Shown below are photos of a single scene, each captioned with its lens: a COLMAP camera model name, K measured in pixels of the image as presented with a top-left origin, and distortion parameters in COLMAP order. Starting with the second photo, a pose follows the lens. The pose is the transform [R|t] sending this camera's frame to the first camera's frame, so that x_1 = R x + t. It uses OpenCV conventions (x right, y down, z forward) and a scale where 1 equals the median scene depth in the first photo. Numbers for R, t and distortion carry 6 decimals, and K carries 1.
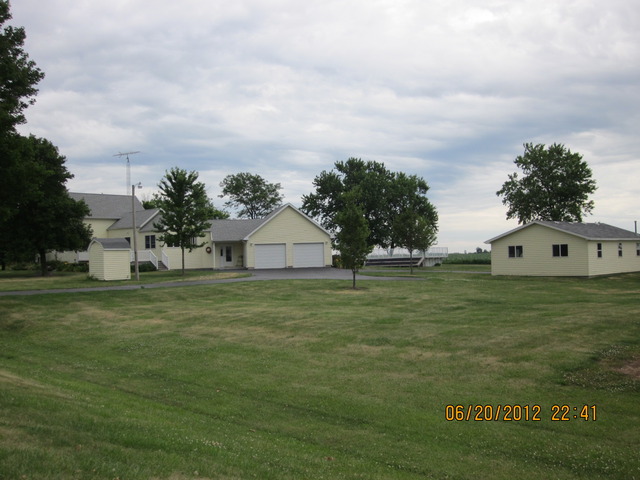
lens RADIAL K [[729.4, 0, 319.6], [0, 729.4, 239.3], [0, 0, 1]] dist [-0.002846, 0.000000]
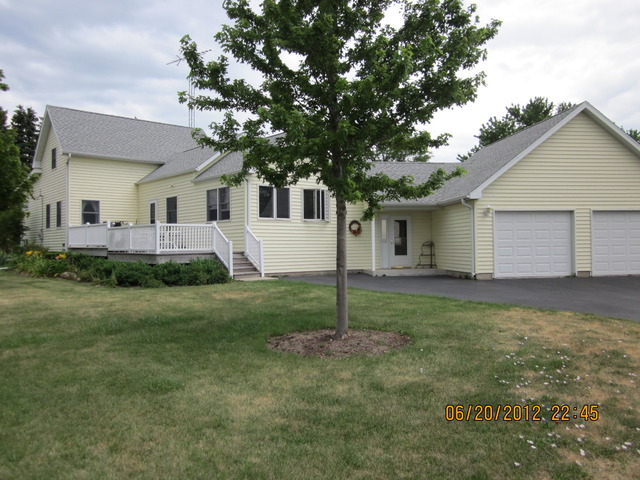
lens RADIAL K [[533.3, 0, 320.4], [0, 533.3, 241.3], [0, 0, 1]] dist [-0.040574, 0.026680]
pose [[0.995850, 0.015452, -0.089691, -0.147820], [-0.014041, 0.999768, 0.016340, 0.018297], [0.089923, -0.015012, 0.995836, 0.706059]]
